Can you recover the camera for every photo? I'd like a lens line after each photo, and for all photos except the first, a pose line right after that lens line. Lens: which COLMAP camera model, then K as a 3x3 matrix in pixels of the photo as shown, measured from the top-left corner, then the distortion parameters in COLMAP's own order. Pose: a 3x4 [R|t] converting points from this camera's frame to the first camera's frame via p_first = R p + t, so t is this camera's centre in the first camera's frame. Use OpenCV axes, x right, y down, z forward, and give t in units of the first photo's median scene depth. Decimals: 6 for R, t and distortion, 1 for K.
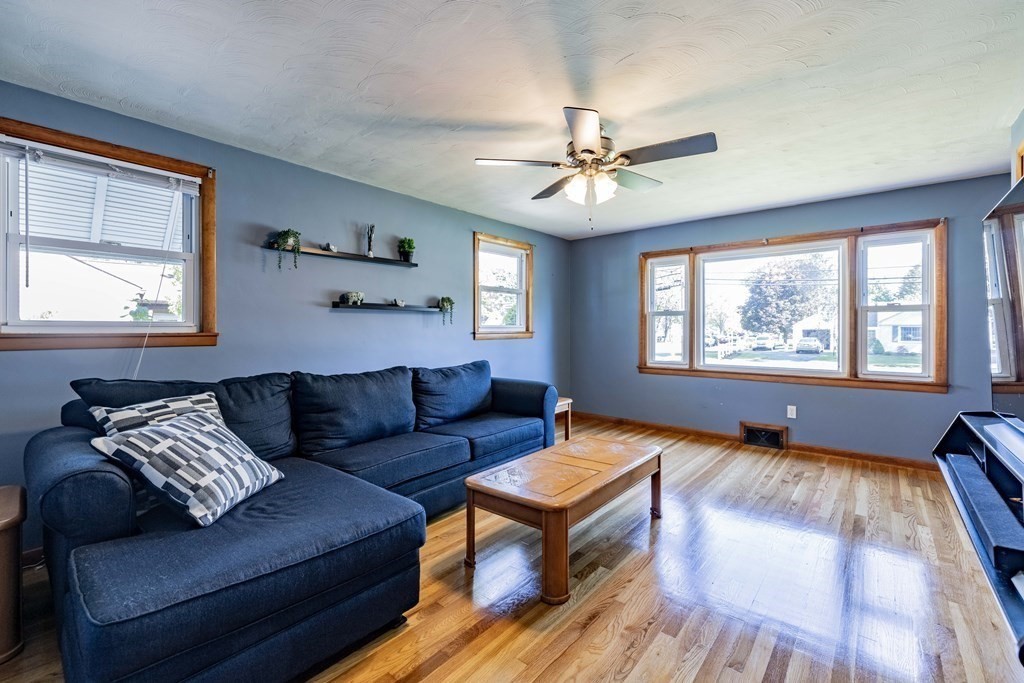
lens RADIAL K [[446.1, 0, 508.9], [0, 446.1, 336.5], [0, 0, 1]] dist [0.003007, 0.000745]
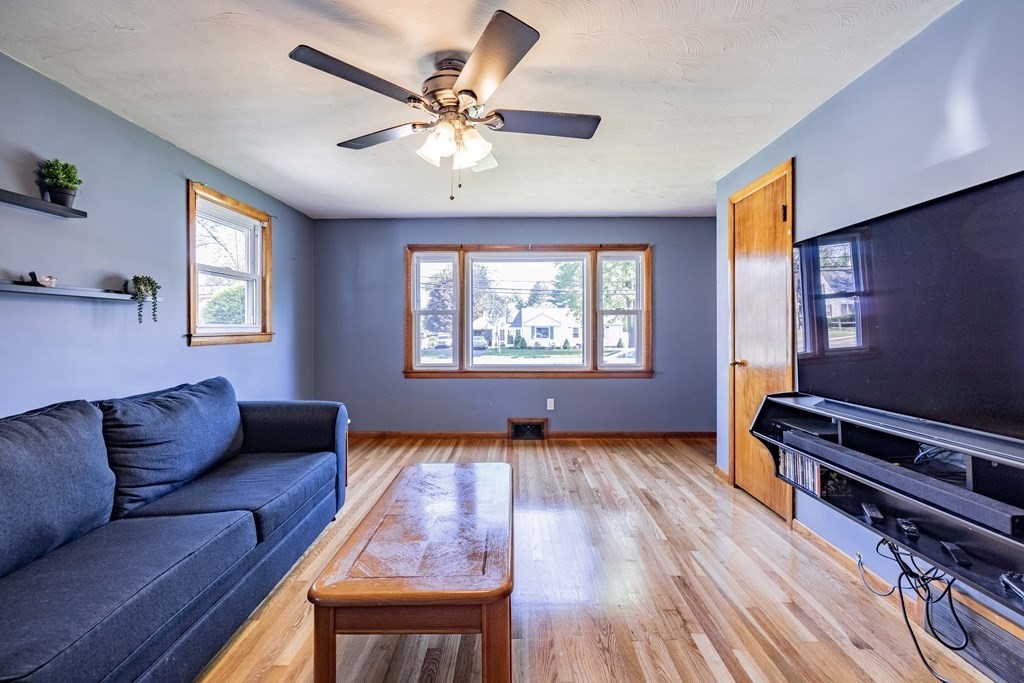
lens RADIAL K [[446.1, 0, 510.9], [0, 446.1, 332.9], [0, 0, 1]] dist [0.003007, 0.000745]
pose [[0.766728, -0.006397, 0.641941, -0.157915], [0.011917, 0.999920, -0.004270, -0.003604], [-0.641862, 0.010924, 0.766743, 0.232667]]
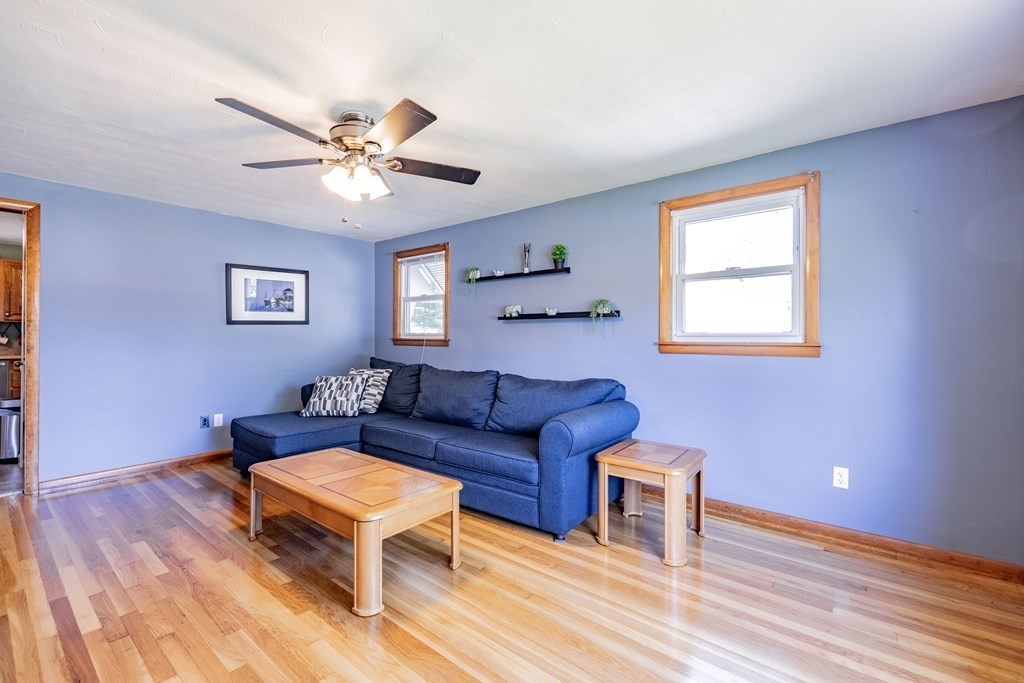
lens RADIAL K [[446.1, 0, 514.1], [0, 446.1, 336.1], [0, 0, 1]] dist [0.003007, 0.000745]
pose [[0.012174, -0.002426, -0.999923, 0.735186], [-0.022866, 0.999735, -0.002704, -0.014892], [0.999664, 0.022897, 0.012115, 0.878945]]
